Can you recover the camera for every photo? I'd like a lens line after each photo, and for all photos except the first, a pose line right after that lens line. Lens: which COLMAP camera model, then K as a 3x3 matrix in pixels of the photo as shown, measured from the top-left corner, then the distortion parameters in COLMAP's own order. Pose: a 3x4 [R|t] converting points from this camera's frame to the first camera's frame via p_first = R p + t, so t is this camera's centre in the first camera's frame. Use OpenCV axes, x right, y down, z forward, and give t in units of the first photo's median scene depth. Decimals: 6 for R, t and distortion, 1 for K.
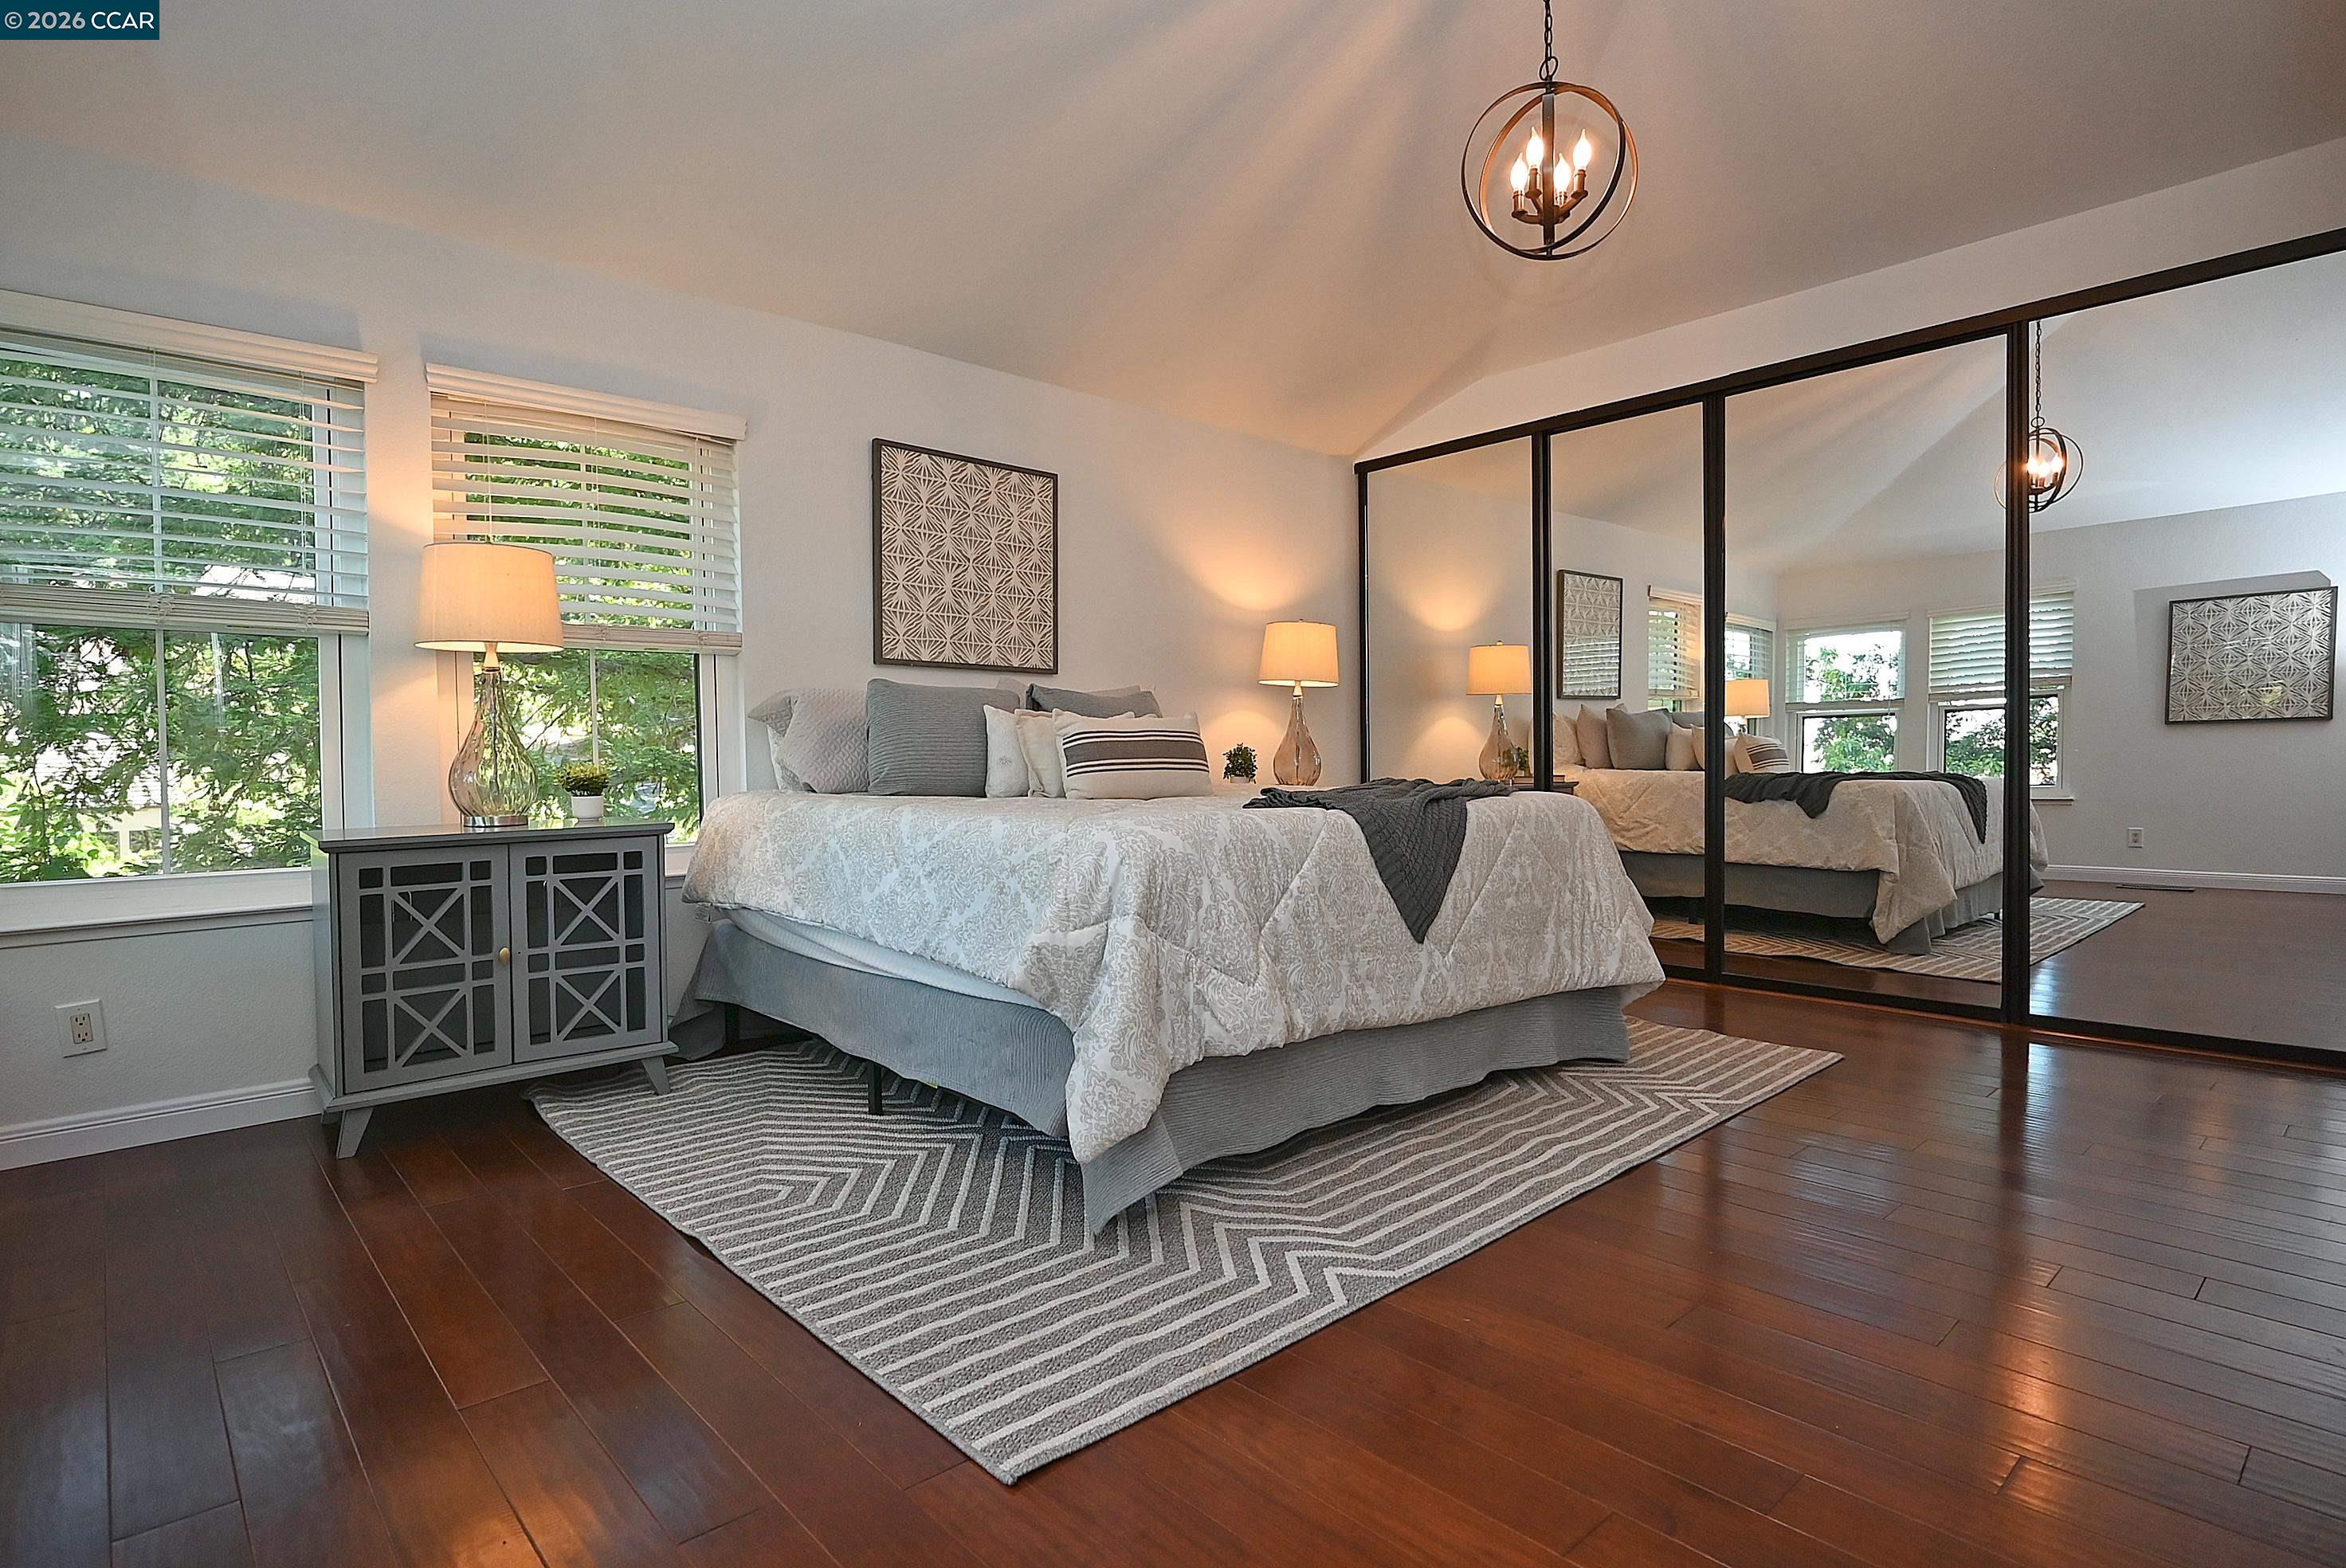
lens RADIAL K [[1162.5, 0, 1171.1], [0, 1162.5, 791.8], [0, 0, 1]] dist [-0.005806, 0.002848]
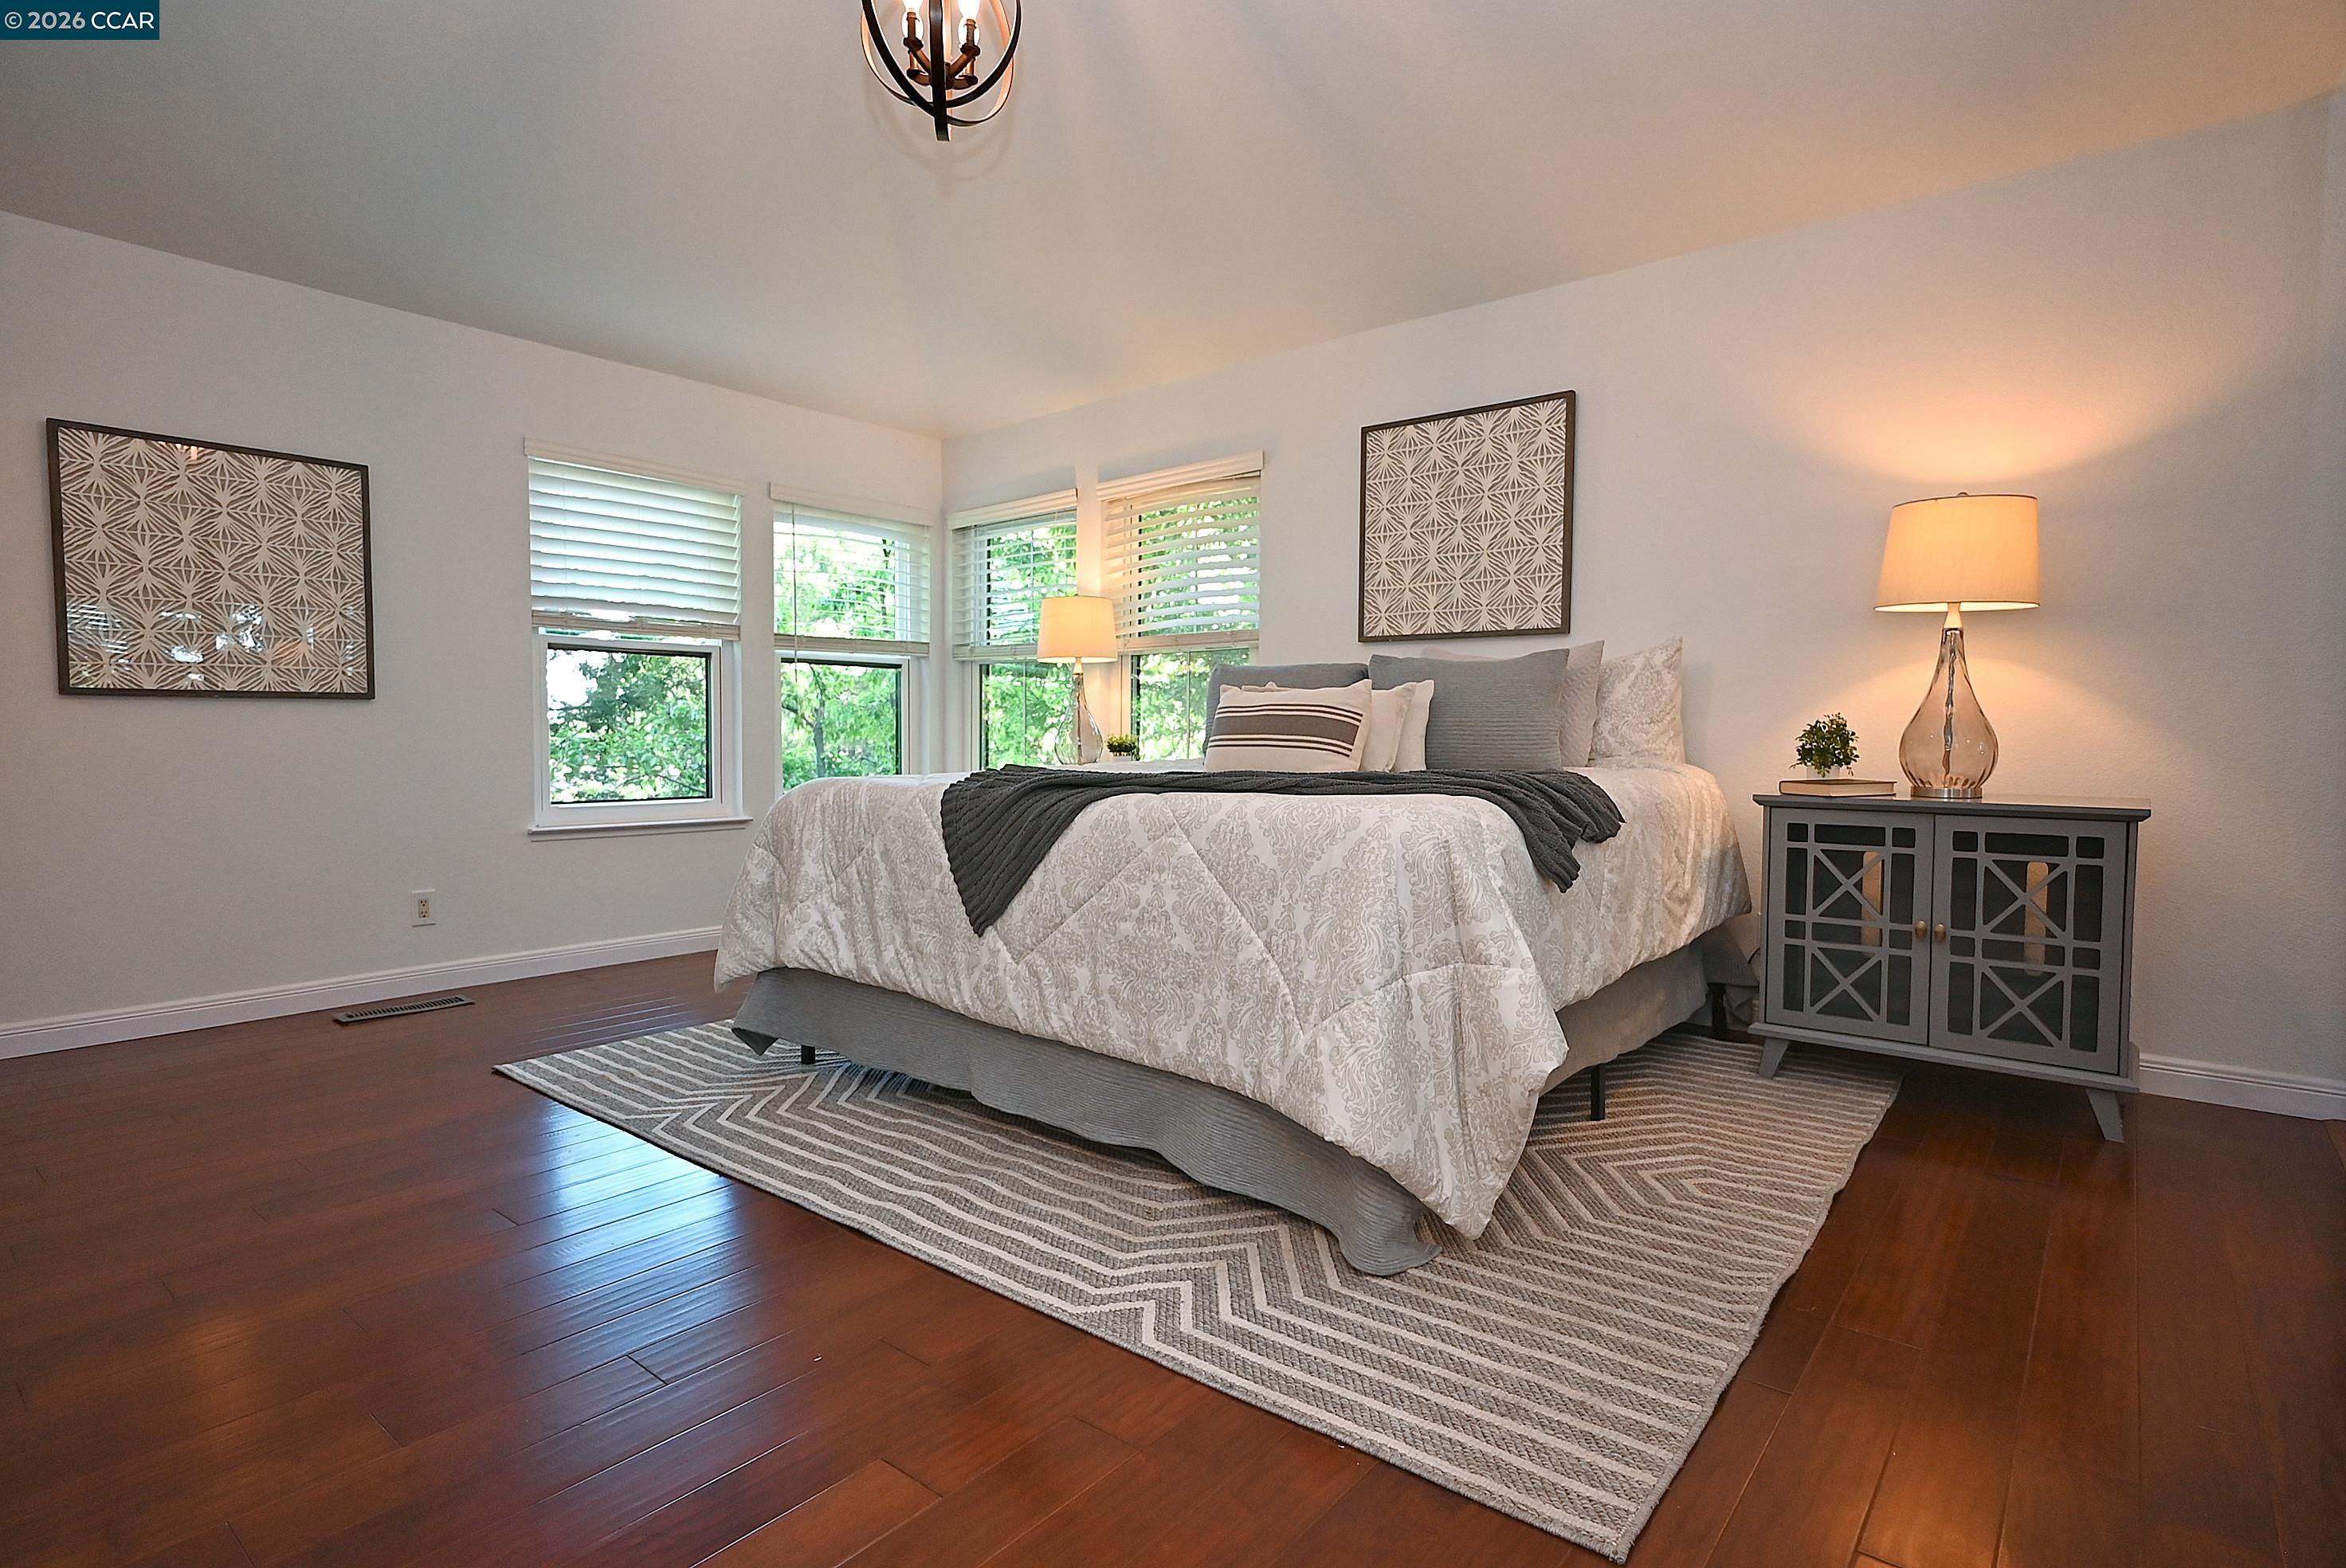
lens RADIAL K [[1162.5, 0, 1173.7], [0, 1162.5, 773.3], [0, 0, 1]] dist [-0.005806, 0.002848]
pose [[0.161392, 0.047772, -0.985734, 0.744974], [-0.030320, 0.998596, 0.043431, -0.030739], [0.986425, 0.022878, 0.162614, 0.643689]]
